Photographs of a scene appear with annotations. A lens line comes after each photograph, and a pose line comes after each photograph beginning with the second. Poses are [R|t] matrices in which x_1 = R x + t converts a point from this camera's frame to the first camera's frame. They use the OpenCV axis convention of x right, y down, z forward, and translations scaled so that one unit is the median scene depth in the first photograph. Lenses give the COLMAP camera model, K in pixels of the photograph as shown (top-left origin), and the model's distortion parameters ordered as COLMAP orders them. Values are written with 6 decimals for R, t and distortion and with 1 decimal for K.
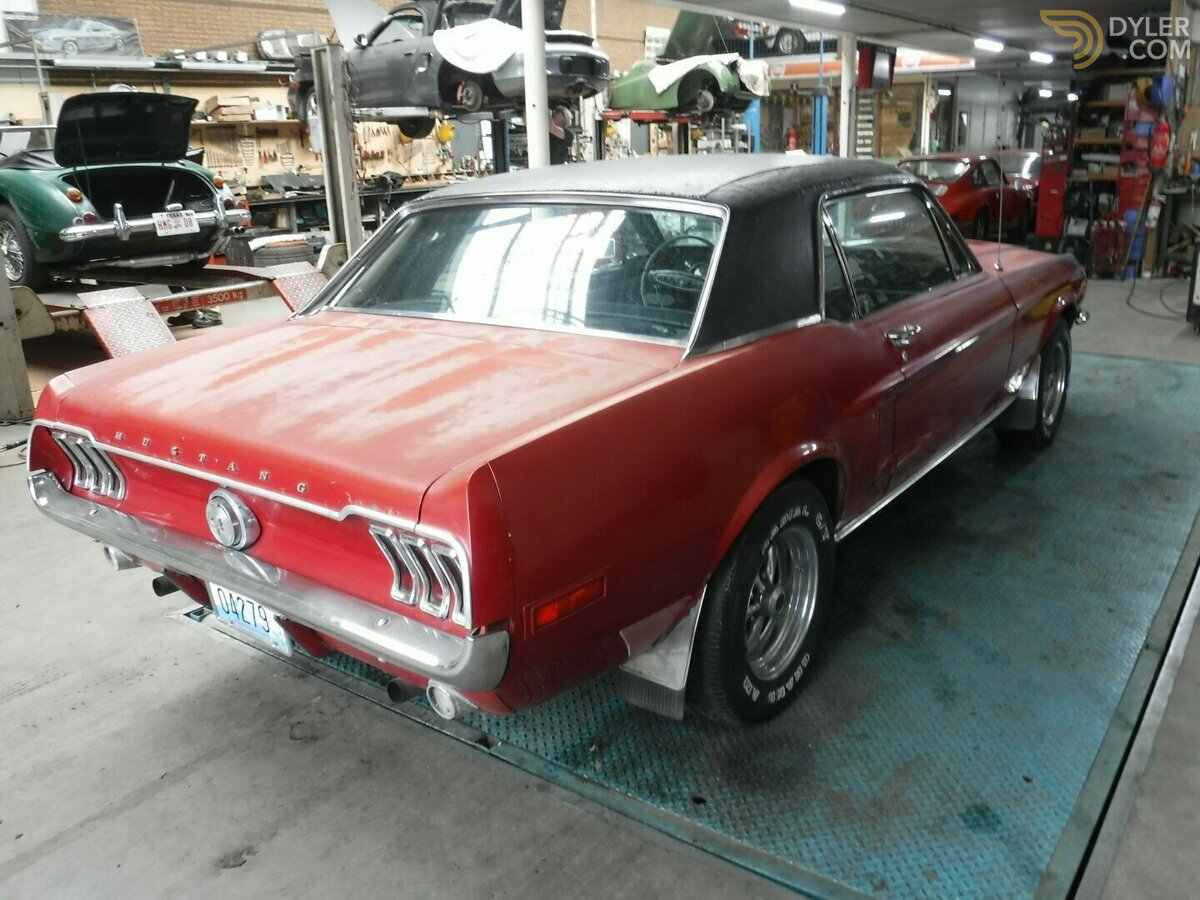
lens RADIAL K [[999.4, 0, 604.0], [0, 999.4, 449.6], [0, 0, 1]] dist [-0.072499, 0.025356]
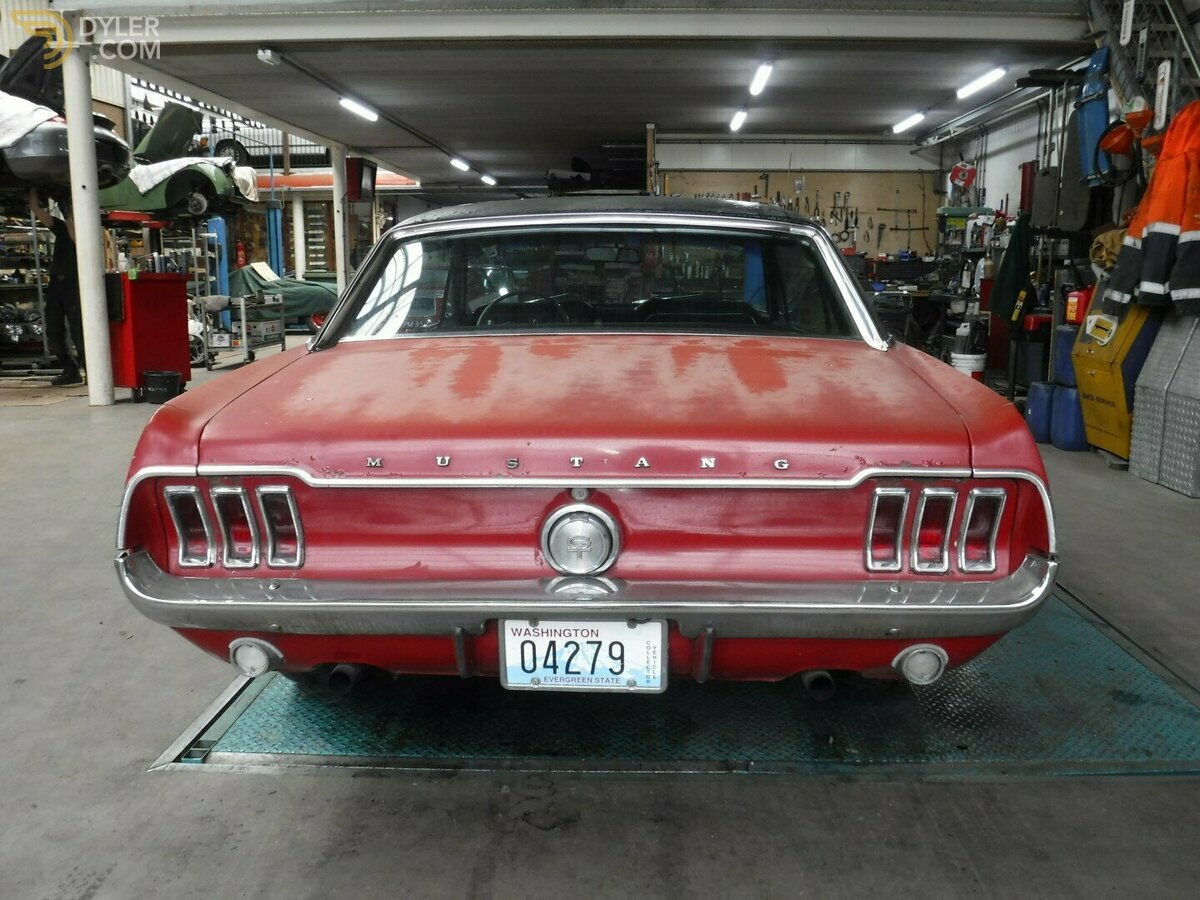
lens RADIAL K [[999.4, 0, 607.5], [0, 999.4, 455.7], [0, 0, 1]] dist [-0.072499, 0.025356]
pose [[0.819008, -0.080754, 0.568071, -0.658085], [0.146531, 0.986655, -0.071002, 0.050023], [-0.554756, 0.141391, 0.819911, 0.237984]]
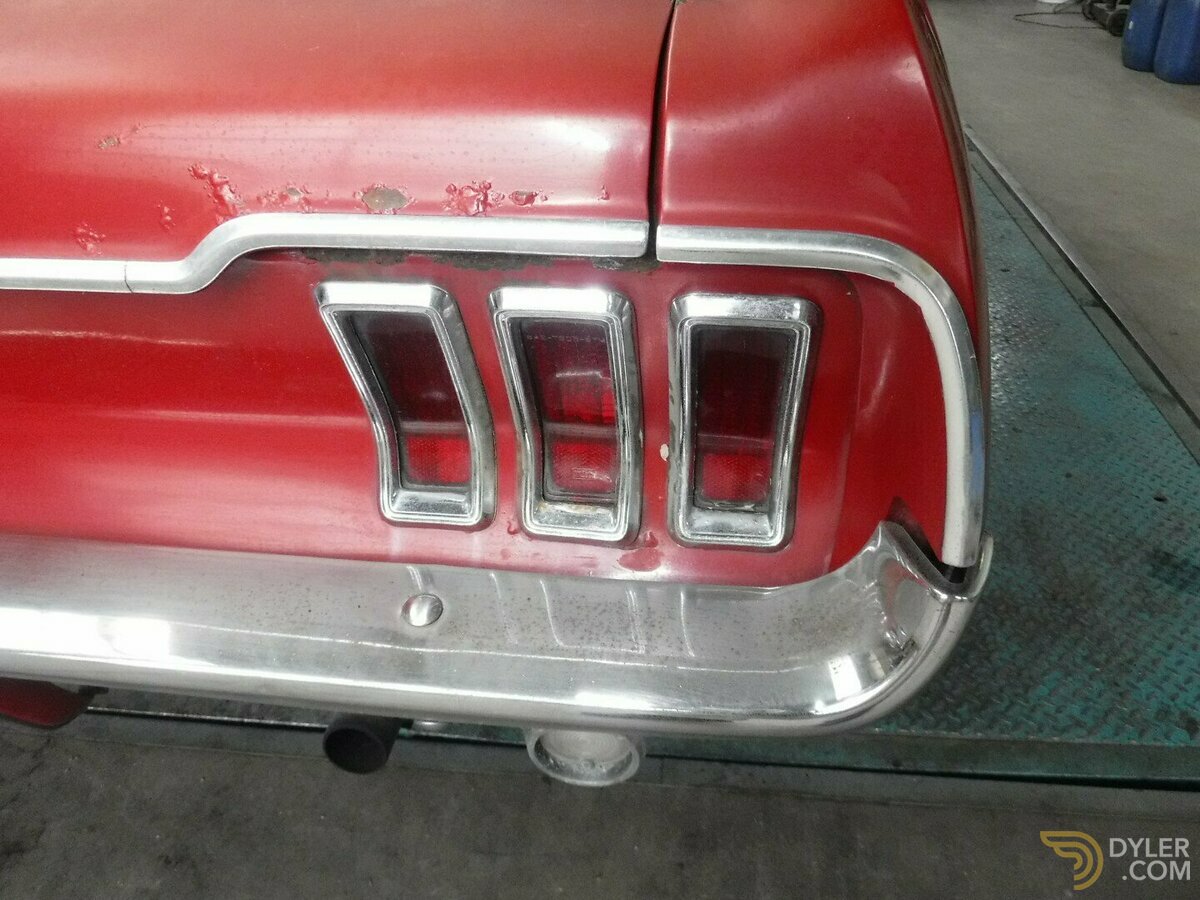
lens RADIAL K [[999.4, 0, 602.9], [0, 999.4, 449.5], [0, 0, 1]] dist [-0.072499, 0.025356]
pose [[0.858122, -0.251105, 0.447854, -0.215187], [0.133430, 0.951344, 0.277743, 0.036850], [-0.495806, -0.178580, 0.849874, 0.484194]]
